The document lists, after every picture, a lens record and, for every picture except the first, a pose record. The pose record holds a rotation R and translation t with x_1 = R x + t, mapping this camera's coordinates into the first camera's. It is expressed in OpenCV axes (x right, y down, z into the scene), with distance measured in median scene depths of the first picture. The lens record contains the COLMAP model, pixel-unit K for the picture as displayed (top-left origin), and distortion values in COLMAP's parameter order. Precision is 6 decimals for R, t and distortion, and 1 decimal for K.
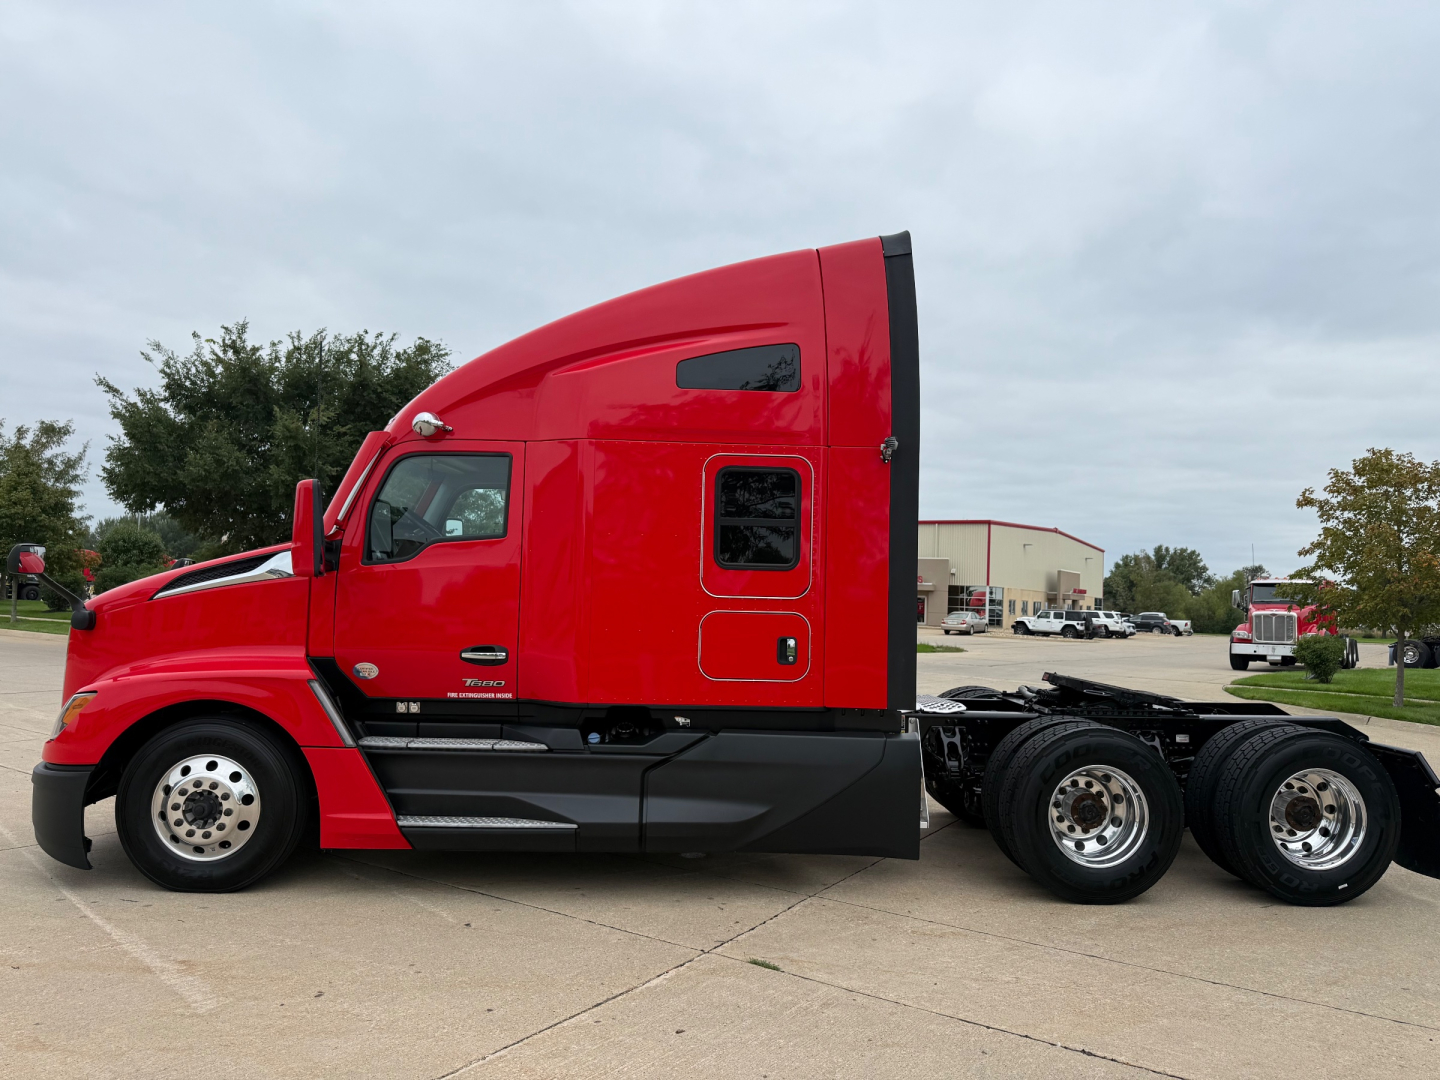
lens RADIAL K [[1022.1, 0, 725.1], [0, 1022.1, 545.8], [0, 0, 1]] dist [0.028974, -0.033487]
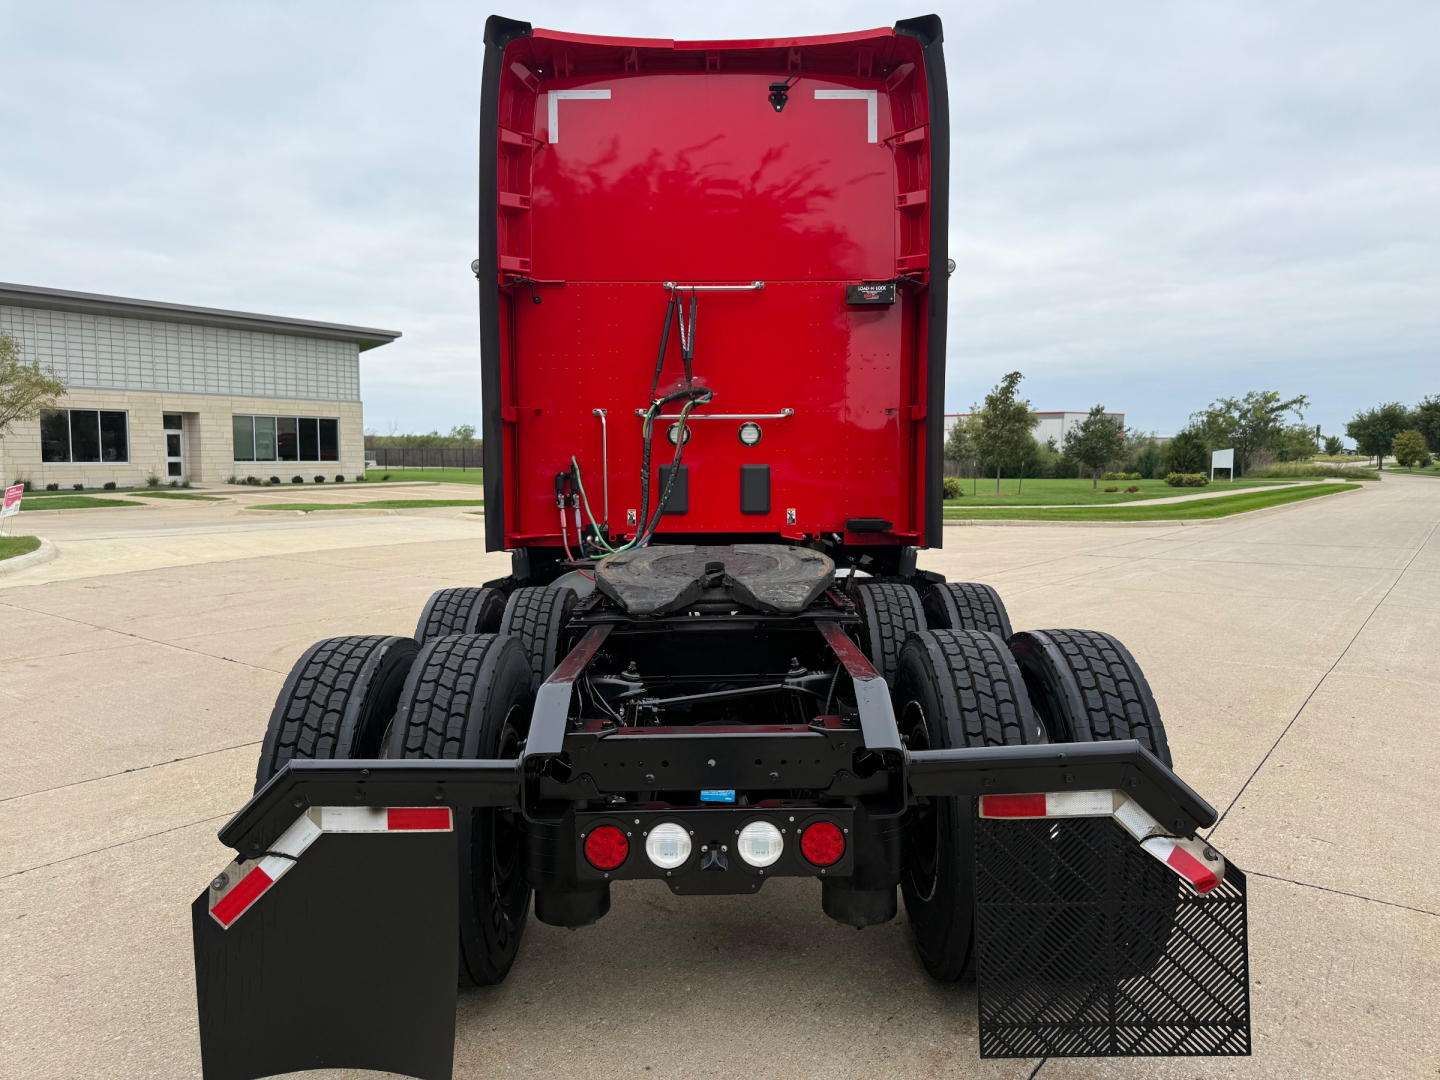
lens RADIAL K [[1022.1, 0, 708.8], [0, 1022.1, 547.4], [0, 0, 1]] dist [0.028974, -0.033487]
pose [[-0.066183, 0.047820, -0.996661, 0.282746], [0.048334, 0.997832, 0.044667, 0.031995], [0.996636, -0.045216, -0.068351, 0.324411]]
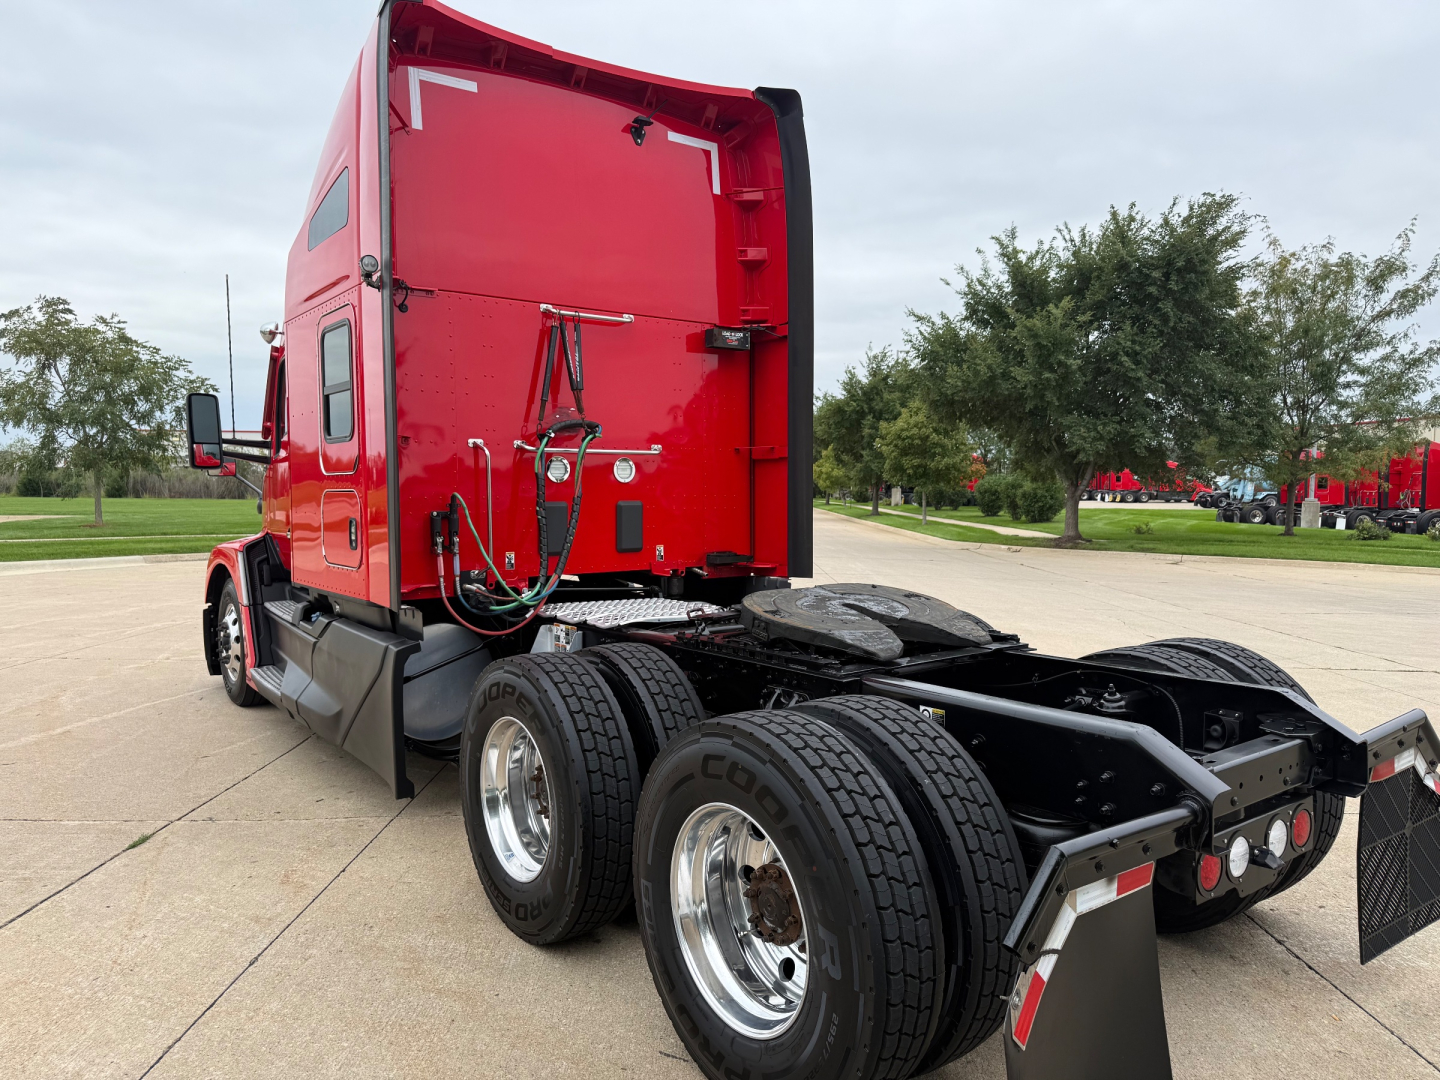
lens RADIAL K [[1022.1, 0, 720.7], [0, 1022.1, 552.5], [0, 0, 1]] dist [0.028974, -0.033487]
pose [[0.546953, 0.022503, -0.836861, 0.246934], [0.057742, 0.996244, 0.064527, 0.020866], [0.835170, -0.083616, 0.543599, 0.201340]]
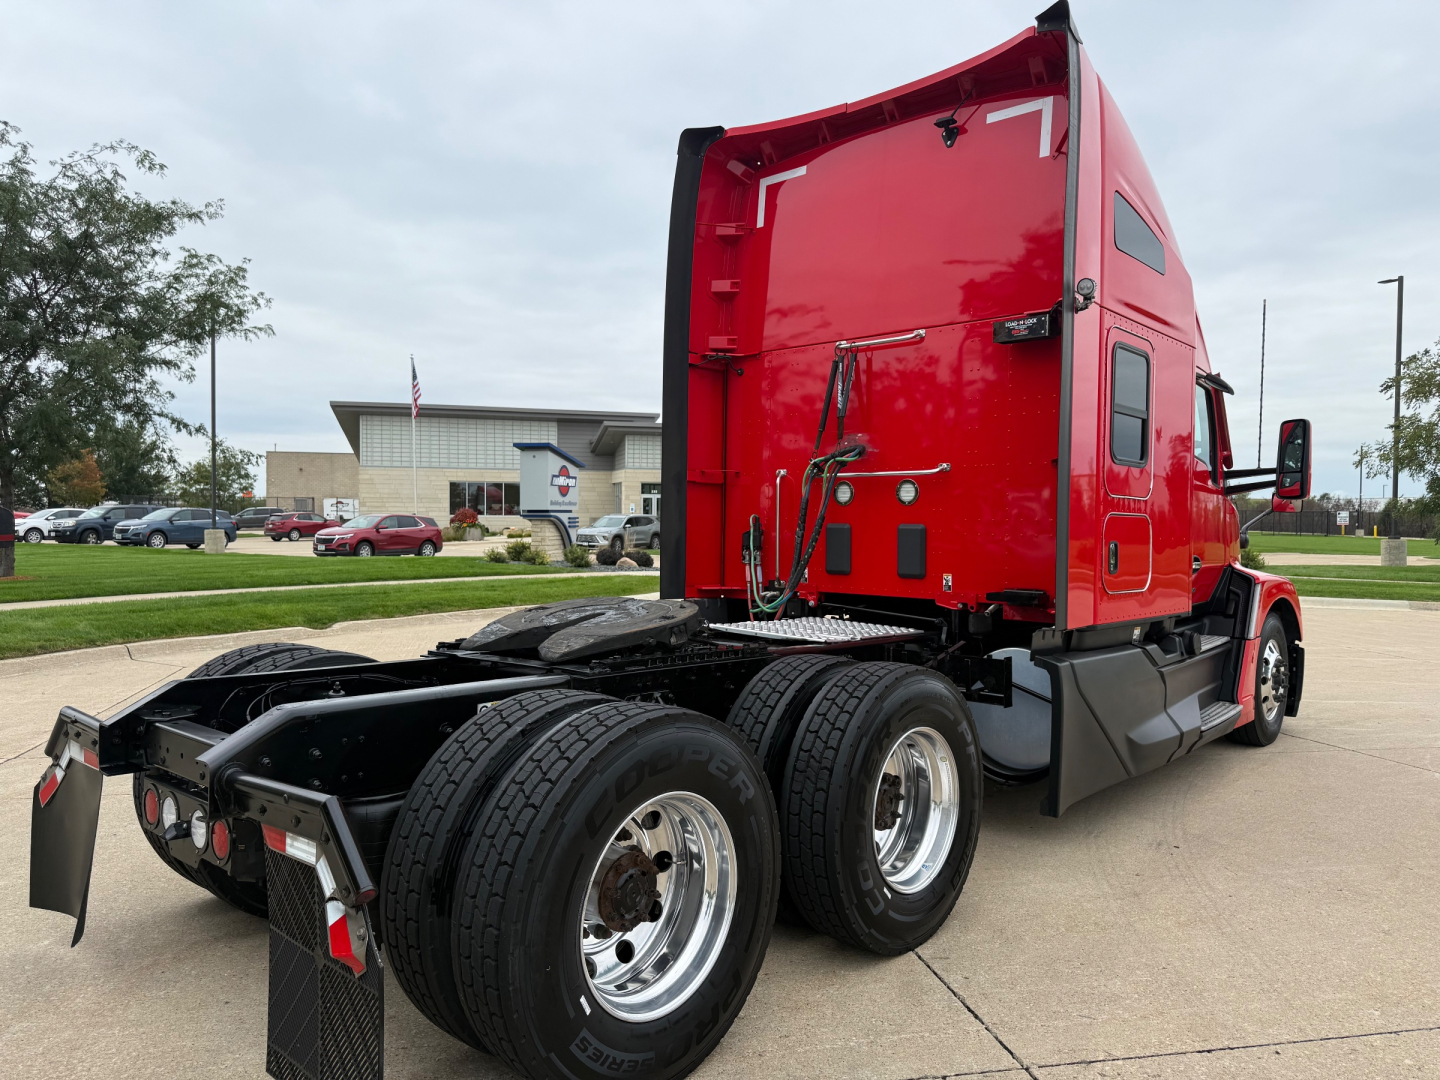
lens RADIAL K [[1022.1, 0, 715.9], [0, 1022.1, 539.1], [0, 0, 1]] dist [0.028974, -0.033487]
pose [[-0.719181, -0.030284, -0.694162, 0.223086], [-0.001202, 0.999102, -0.042343, 0.036736], [0.694821, -0.029617, -0.718572, 0.458436]]
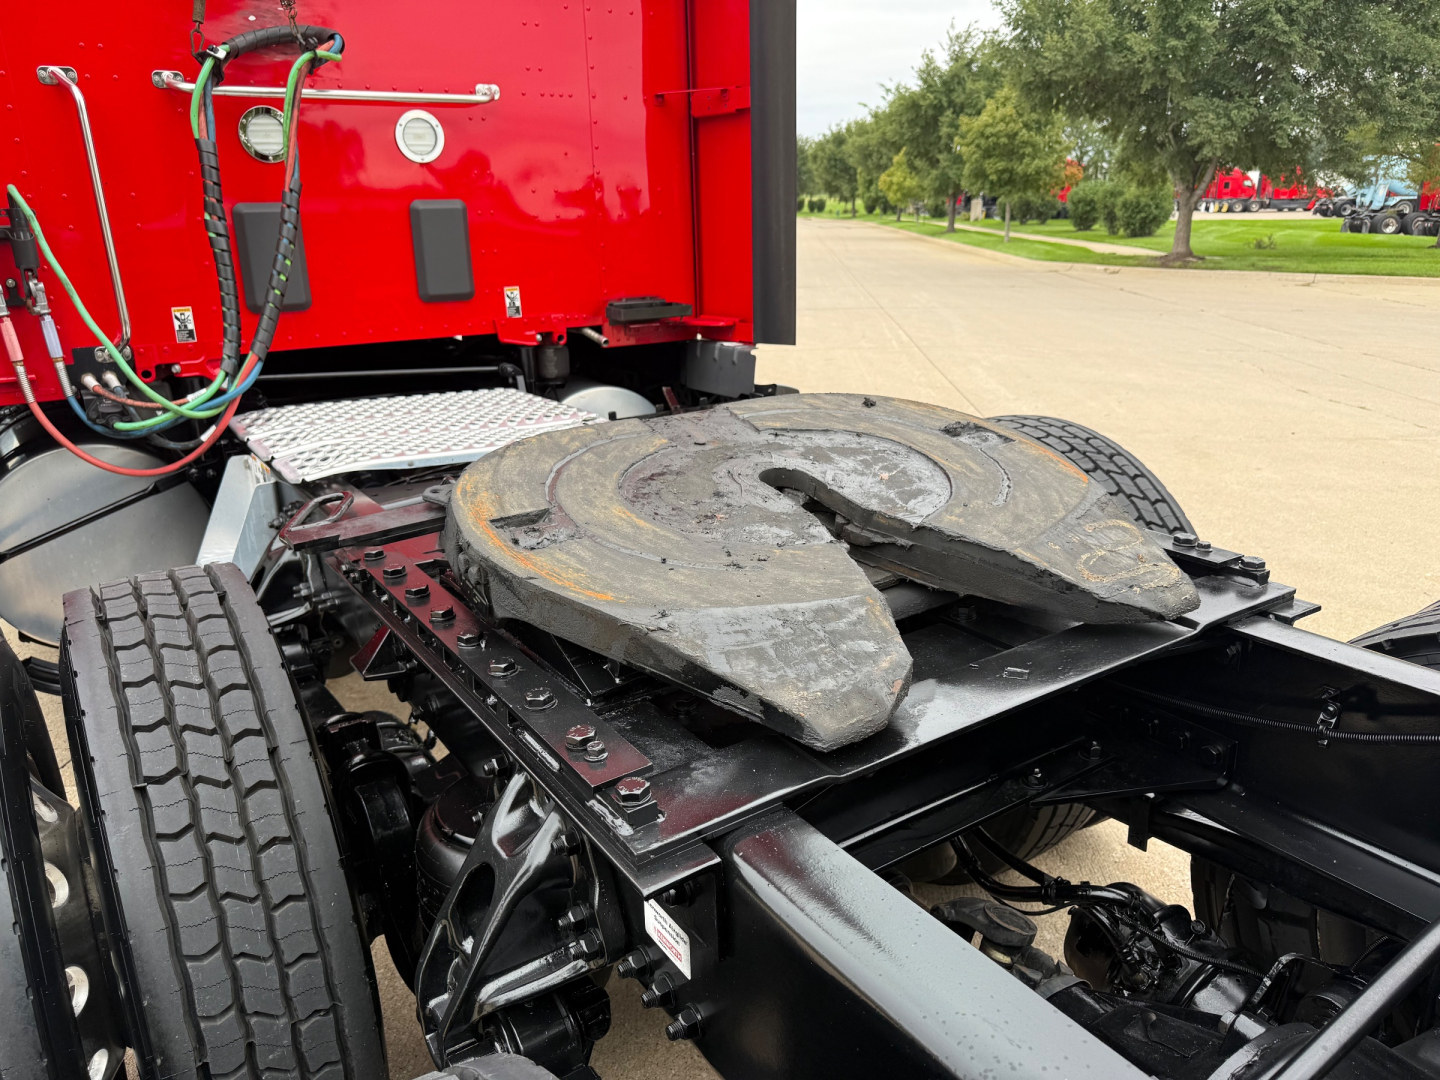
lens RADIAL K [[1022.1, 0, 735.1], [0, 1022.1, 546.6], [0, 0, 1]] dist [0.028974, -0.033487]
pose [[0.502778, 0.234436, -0.832018, 0.164094], [0.075323, 0.946978, 0.312345, 0.026865], [0.861127, -0.219710, 0.458461, 0.282221]]
